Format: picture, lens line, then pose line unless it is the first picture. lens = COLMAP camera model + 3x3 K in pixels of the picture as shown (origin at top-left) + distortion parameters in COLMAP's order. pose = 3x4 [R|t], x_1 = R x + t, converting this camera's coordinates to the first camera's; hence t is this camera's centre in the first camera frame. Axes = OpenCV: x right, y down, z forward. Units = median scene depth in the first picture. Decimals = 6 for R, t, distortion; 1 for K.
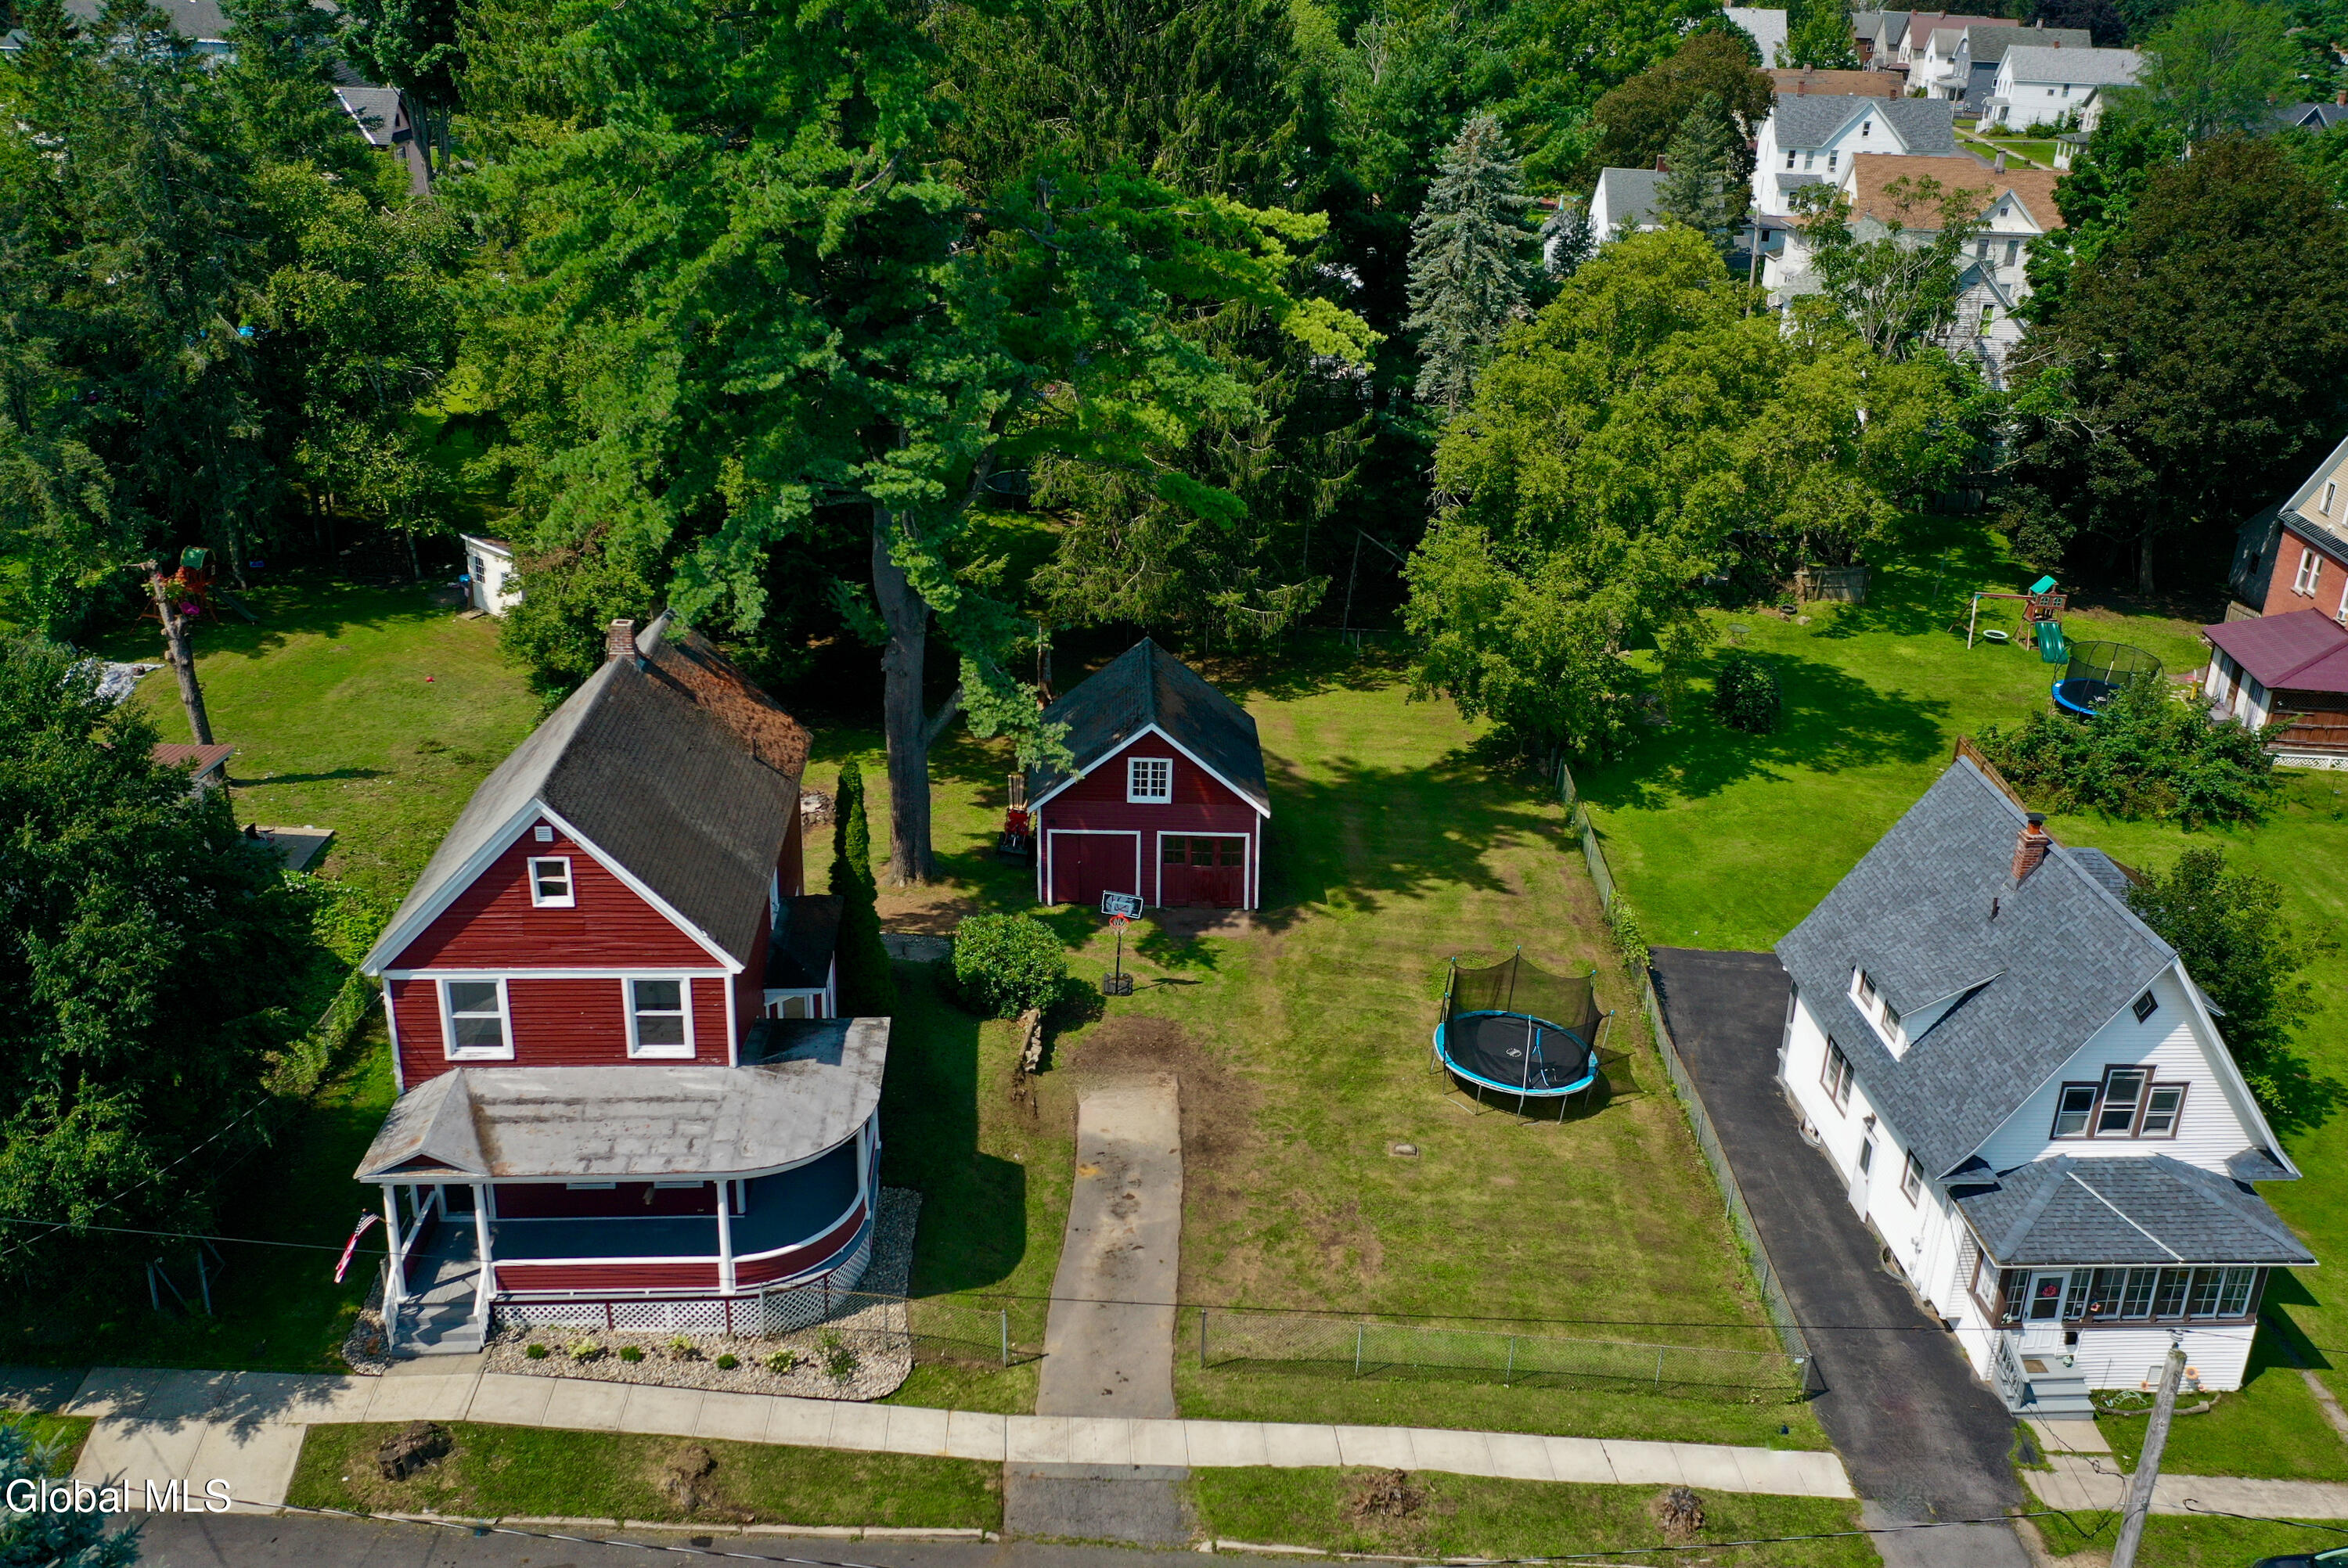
lens RADIAL K [[2009.3, 0, 1238.3], [0, 2009.3, 831.0], [0, 0, 1]] dist [0.013568, 0.004172]
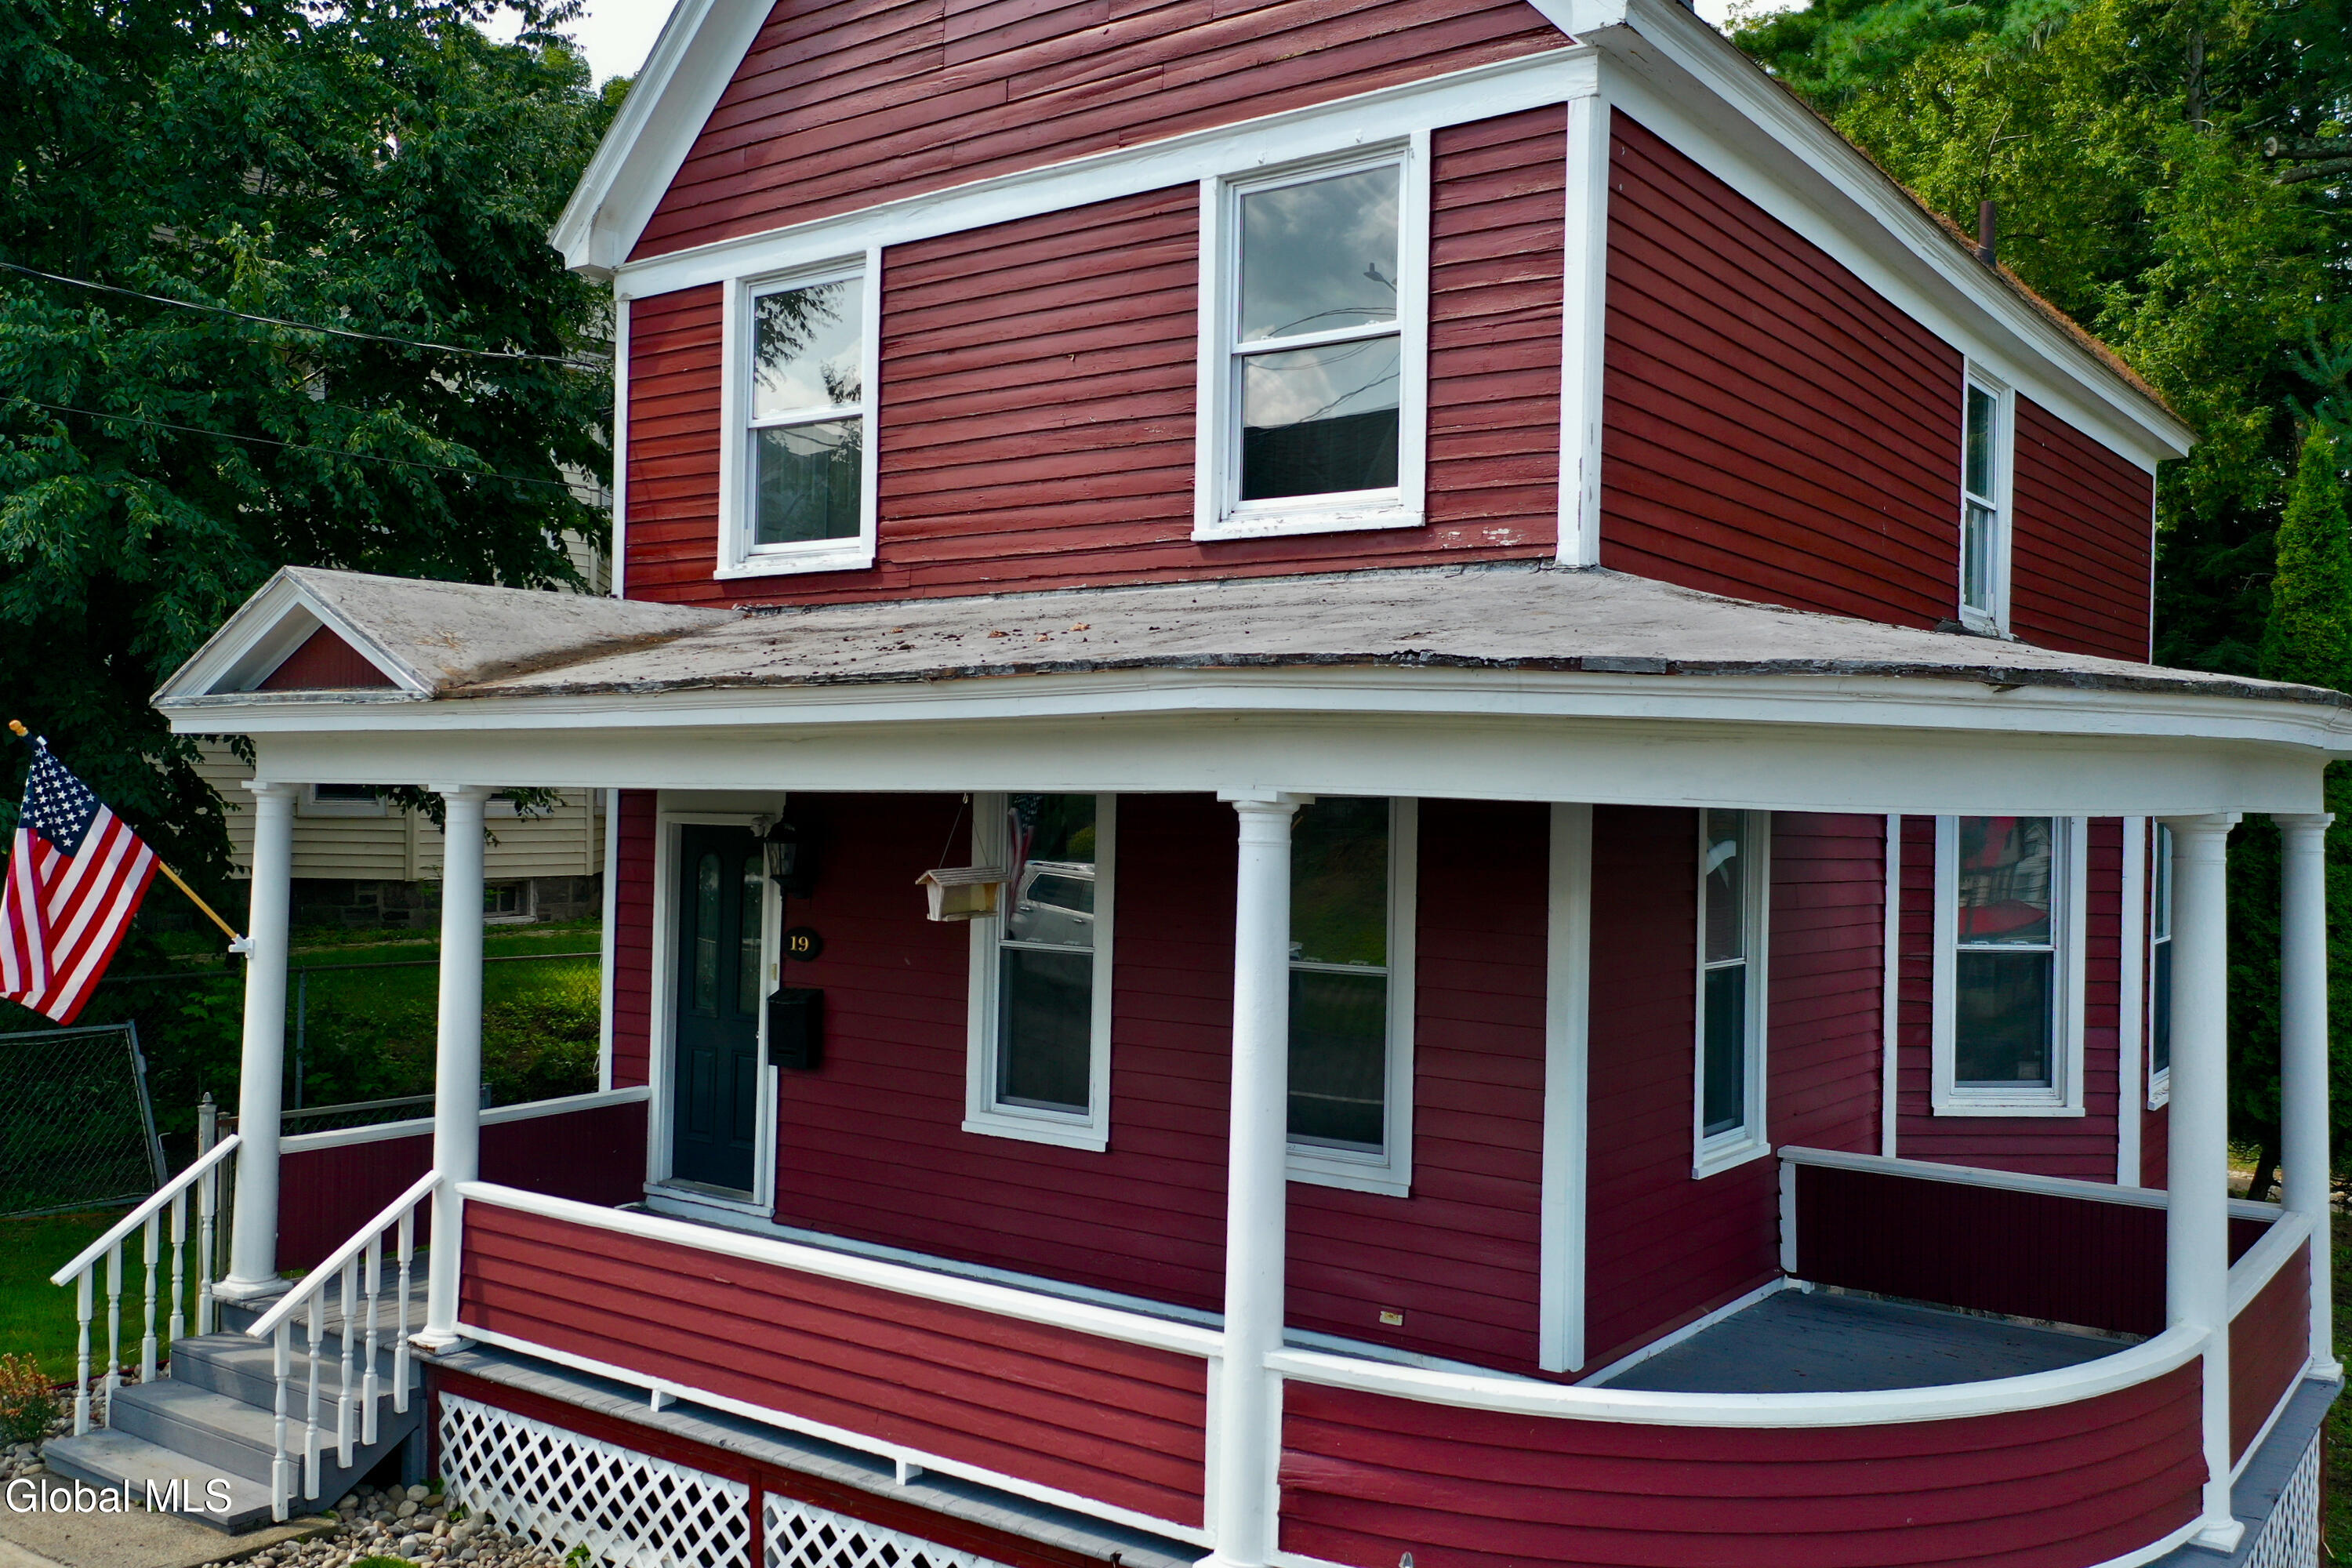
lens RADIAL K [[2013.0, 0, 1183.5], [0, 2013.0, 793.3], [0, 0, 1]] dist [0.013568, 0.004172]
pose [[0.754015, -0.030008, -0.656171, -0.114162], [-0.249730, 0.910847, -0.328623, 0.178392], [0.607533, 0.411652, 0.679298, 0.675454]]
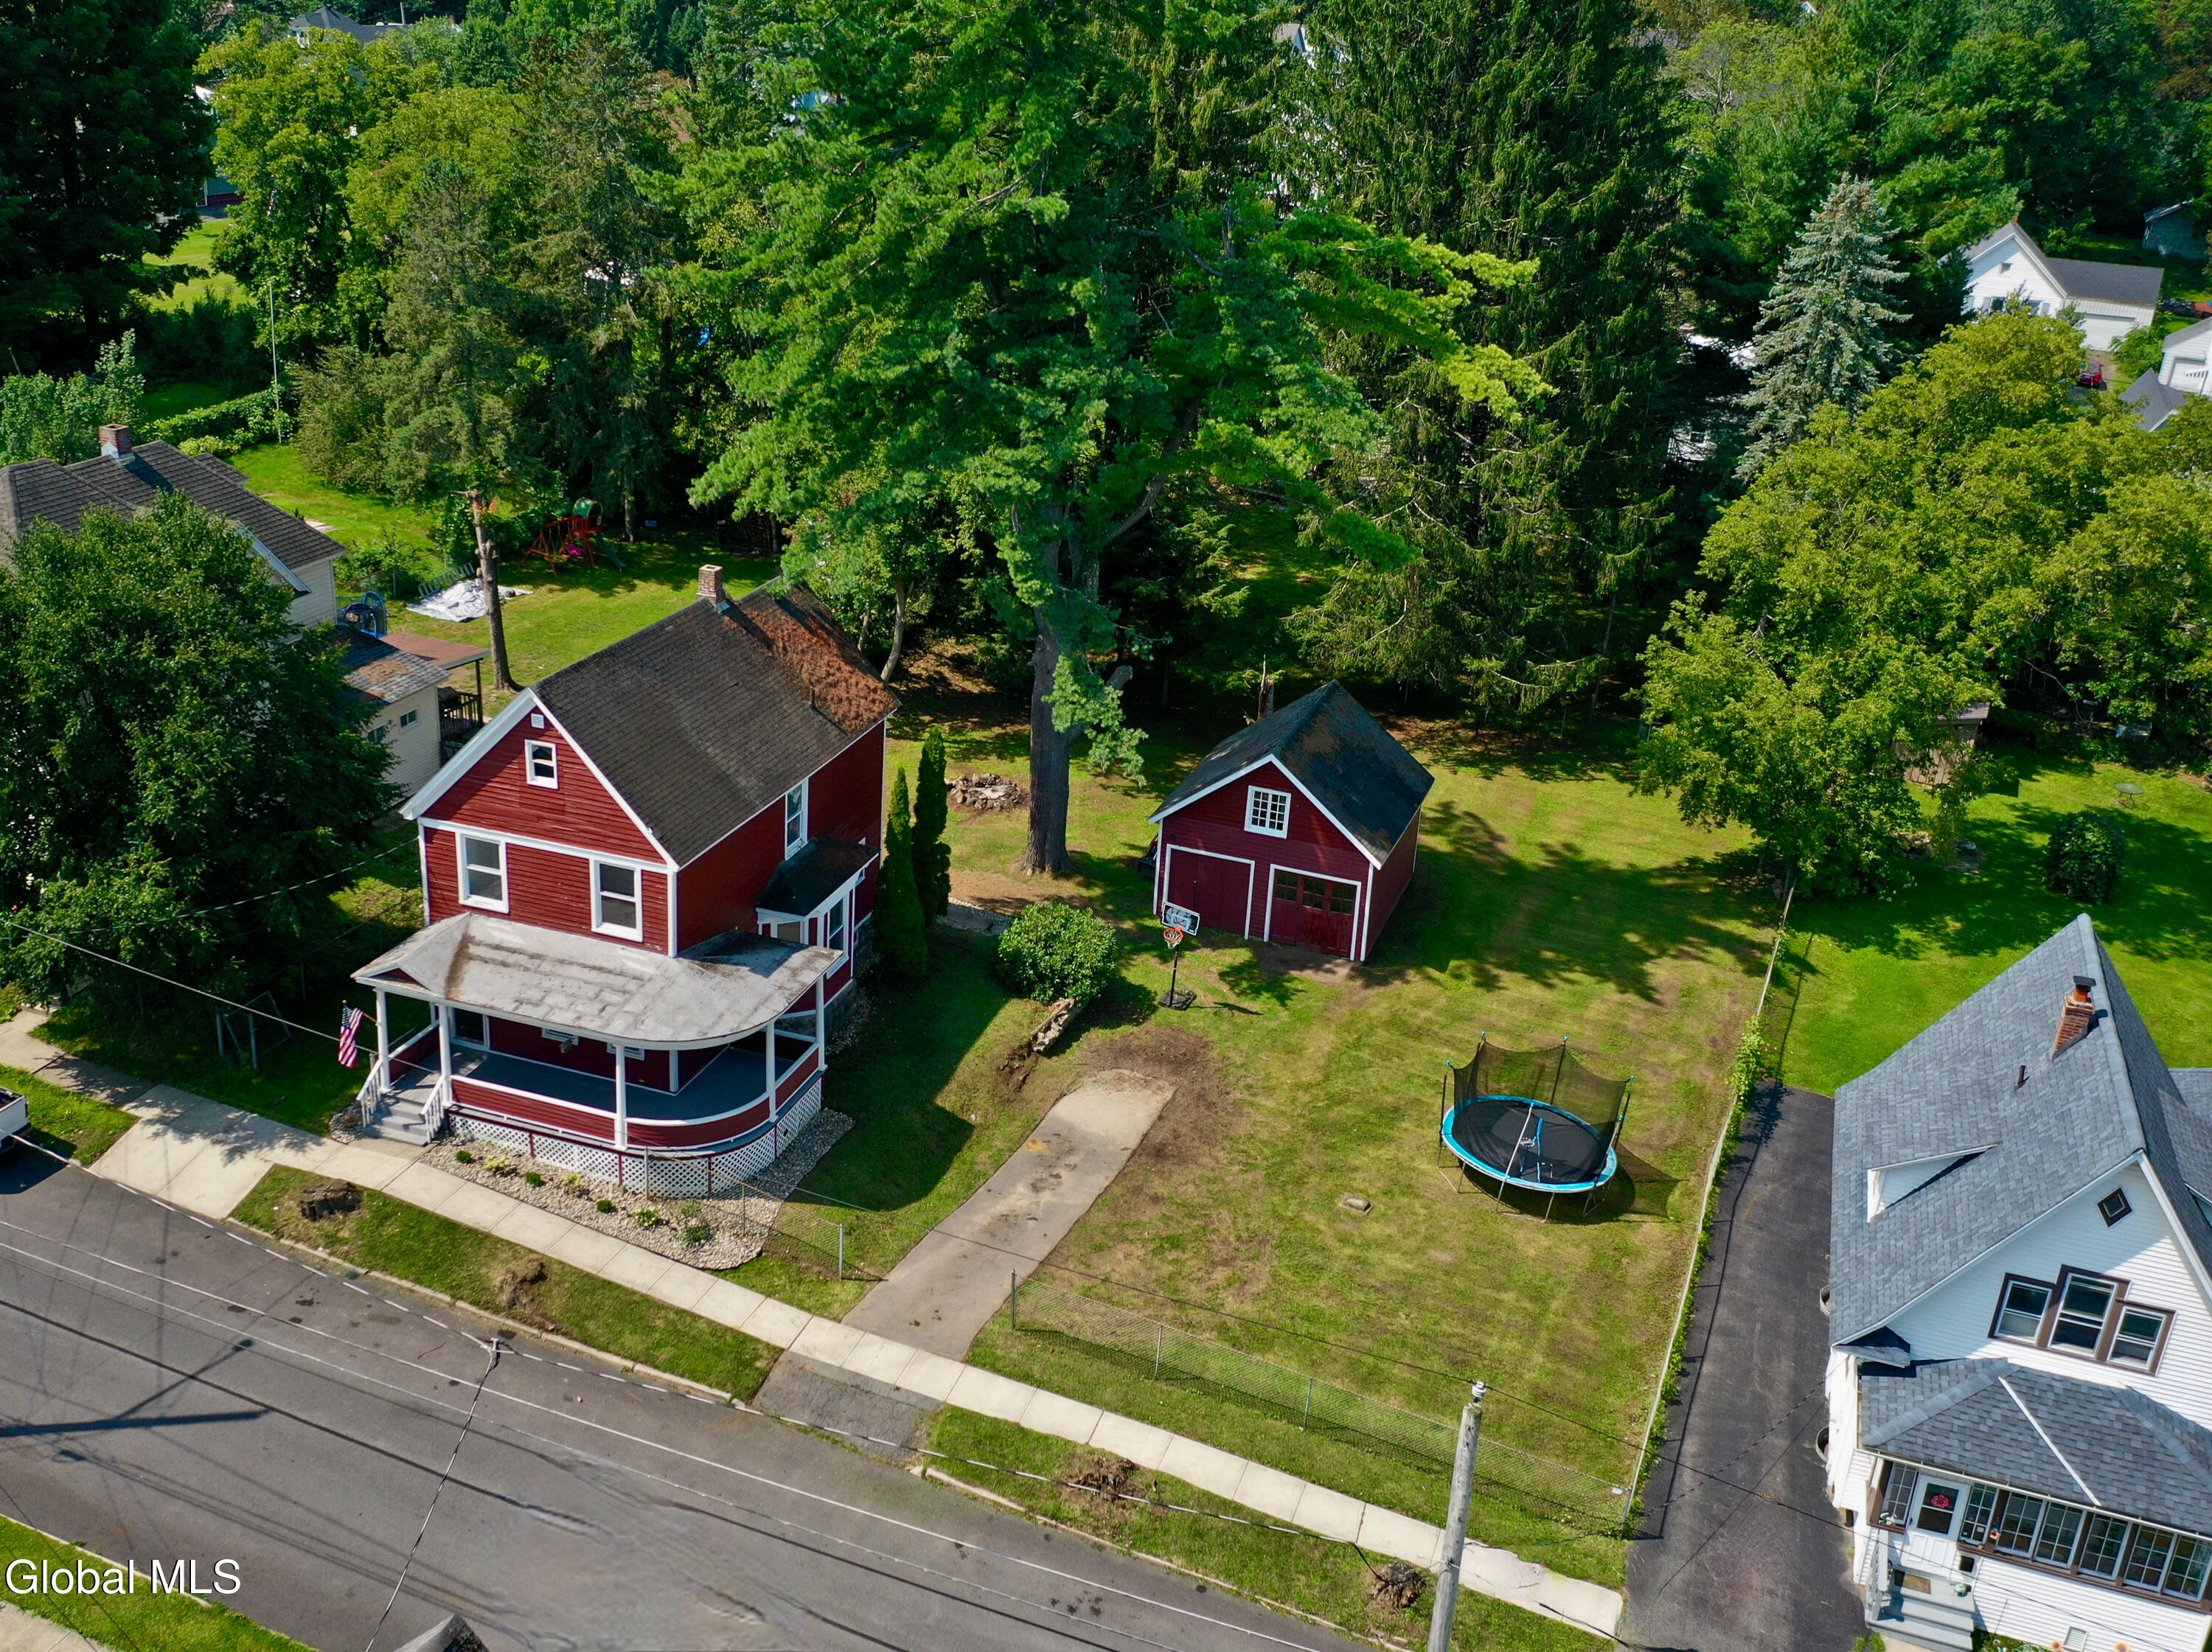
lens RADIAL K [[2086.6, 0, 1026.4], [0, 2086.6, 880.4], [0, 0, 1]] dist [0.014046, 0.000000]
pose [[0.909040, 0.172055, -0.379531, 0.295272], [-0.180376, 0.983501, 0.013825, 0.018769], [0.375647, 0.055890, 0.925076, -0.008138]]
